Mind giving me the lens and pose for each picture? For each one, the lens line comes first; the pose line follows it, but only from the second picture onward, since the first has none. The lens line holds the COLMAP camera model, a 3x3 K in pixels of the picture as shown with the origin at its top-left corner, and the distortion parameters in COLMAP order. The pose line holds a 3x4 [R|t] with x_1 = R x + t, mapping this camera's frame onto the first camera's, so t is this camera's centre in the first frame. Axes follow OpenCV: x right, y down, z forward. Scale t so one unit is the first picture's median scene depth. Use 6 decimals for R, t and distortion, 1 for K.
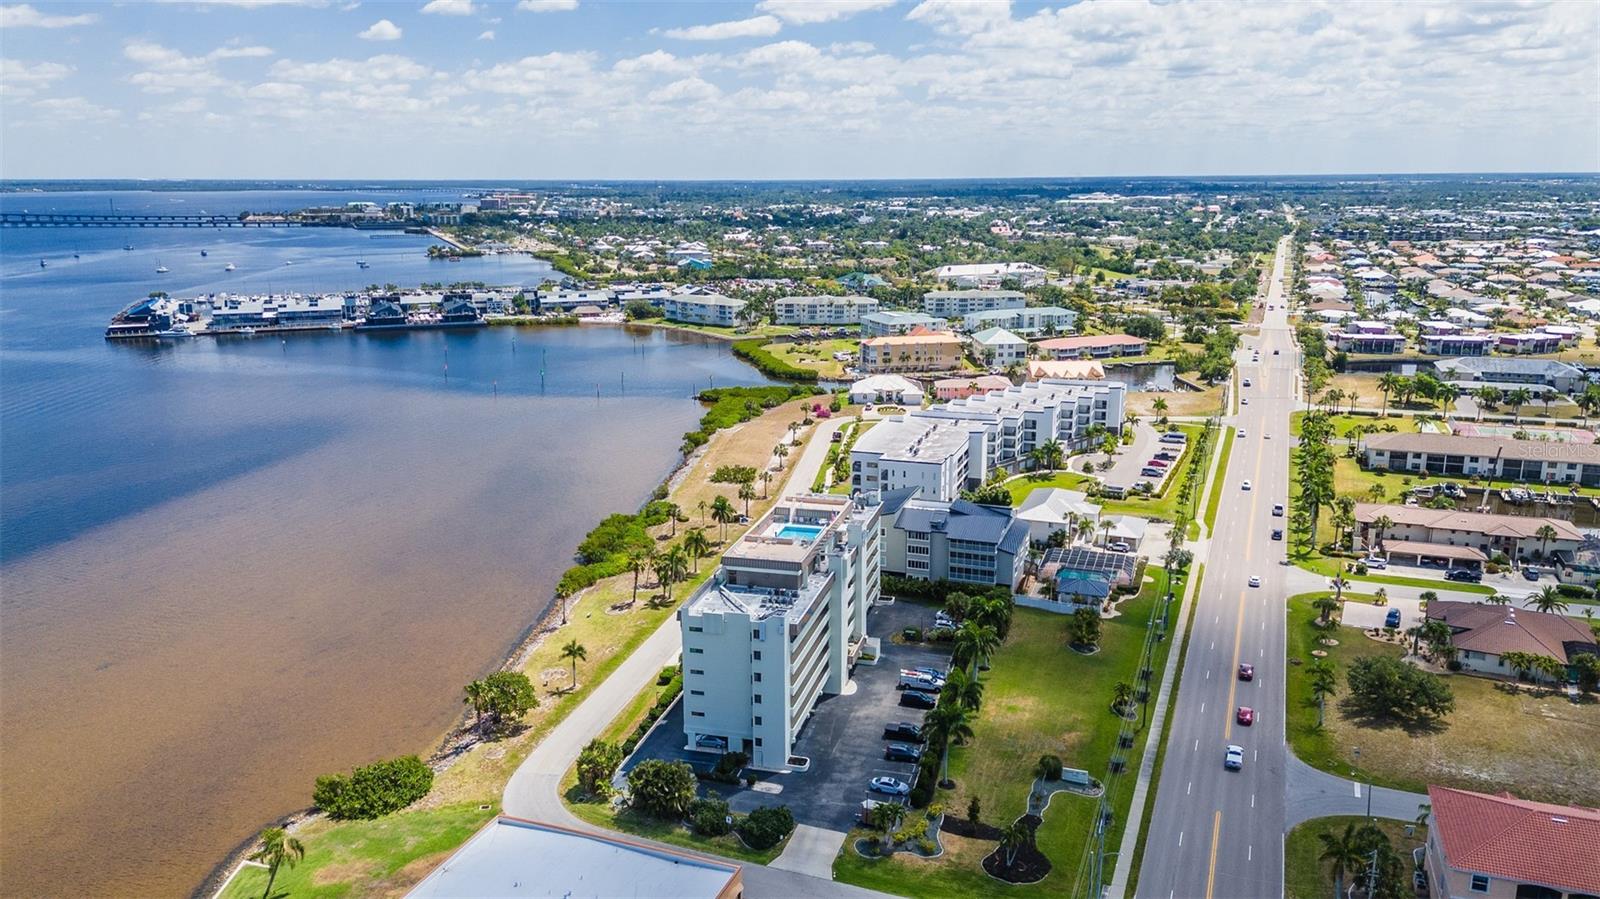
lens RADIAL K [[1170.6, 0, 799.9], [0, 1170.6, 462.7], [0, 0, 1]] dist [0.075435, -0.068357]
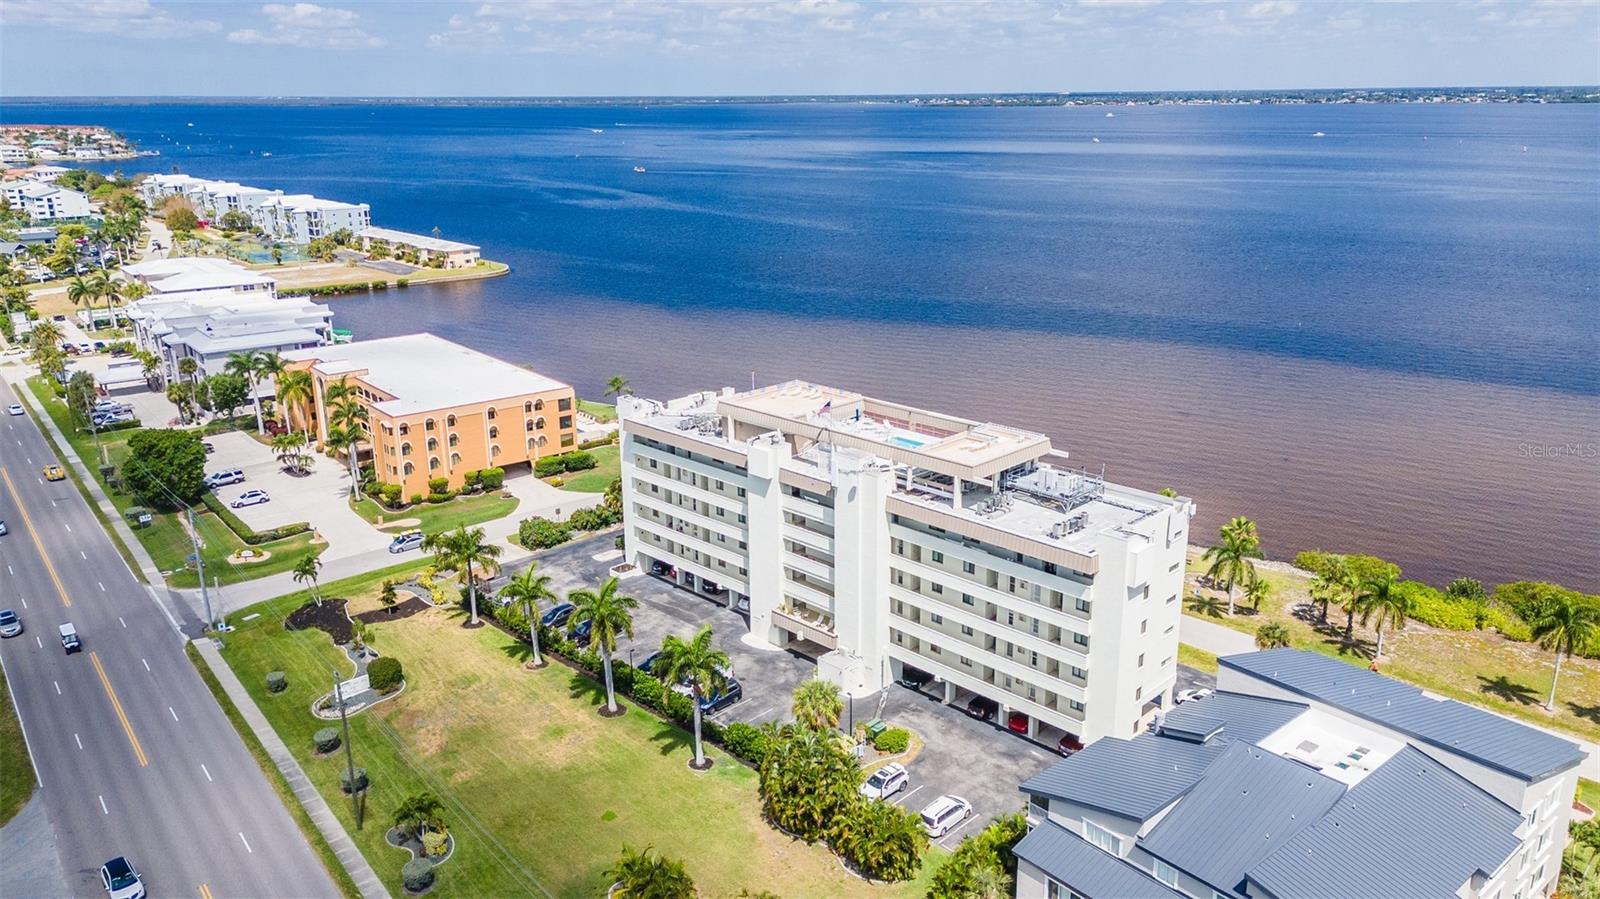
lens RADIAL K [[1170.6, 0, 792.8], [0, 1170.6, 448.0], [0, 0, 1]] dist [0.075435, -0.068357]
pose [[-0.505536, 0.260371, -0.822582, 0.163145], [-0.192734, 0.895211, 0.401809, -0.053505], [0.841004, 0.361668, -0.402379, 0.363121]]
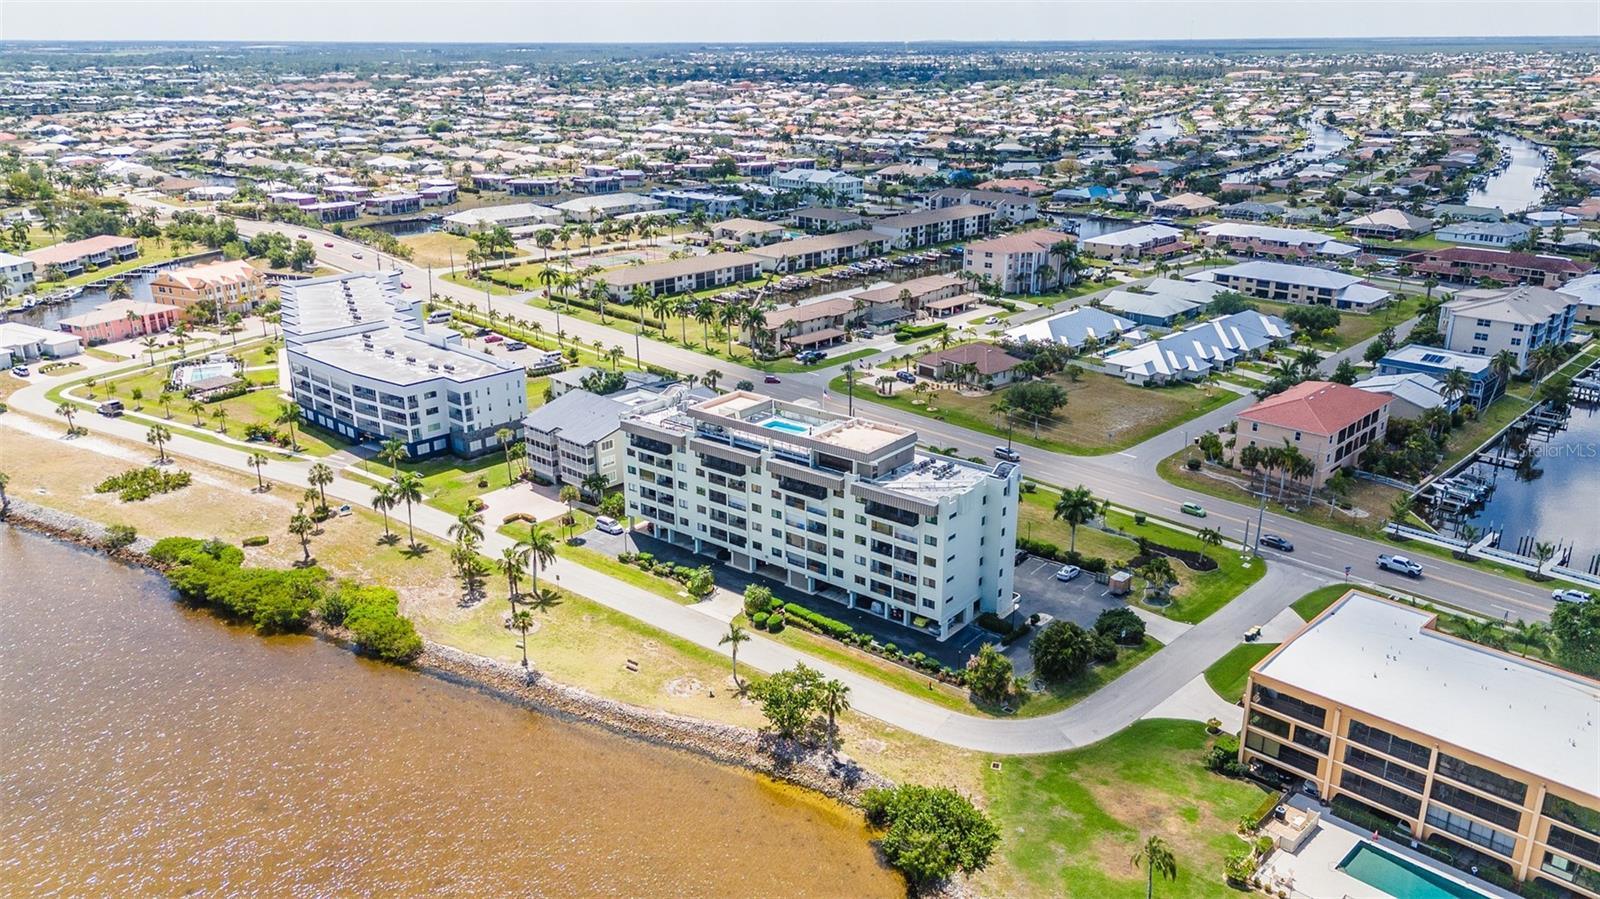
lens RADIAL K [[1170.6, 0, 797.9], [0, 1170.6, 463.2], [0, 0, 1]] dist [0.075435, -0.068357]
pose [[0.403173, -0.307150, 0.862039, -0.245720], [0.218323, 0.947075, 0.235340, -0.039741], [-0.888700, 0.093320, 0.448892, 0.171583]]
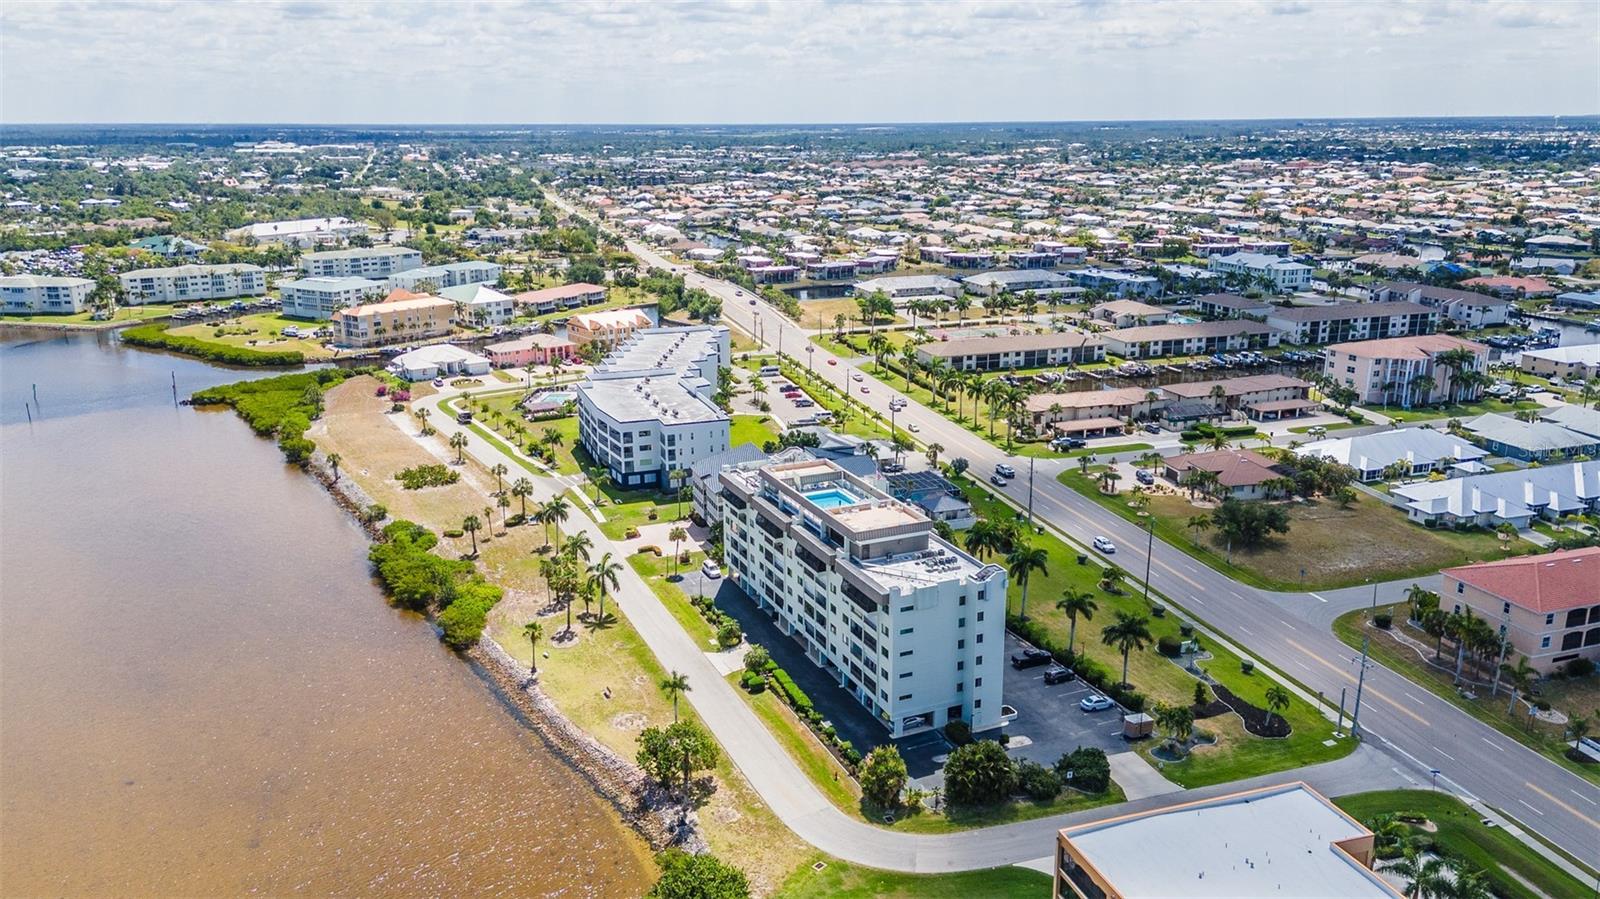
lens RADIAL K [[1170.6, 0, 797.0], [0, 1170.6, 455.7], [0, 0, 1]] dist [0.075435, -0.068357]
pose [[0.776444, -0.172603, 0.606089, -0.179656], [0.151116, 0.984695, 0.086833, -0.018776], [-0.611800, 0.024168, 0.790643, 0.078403]]
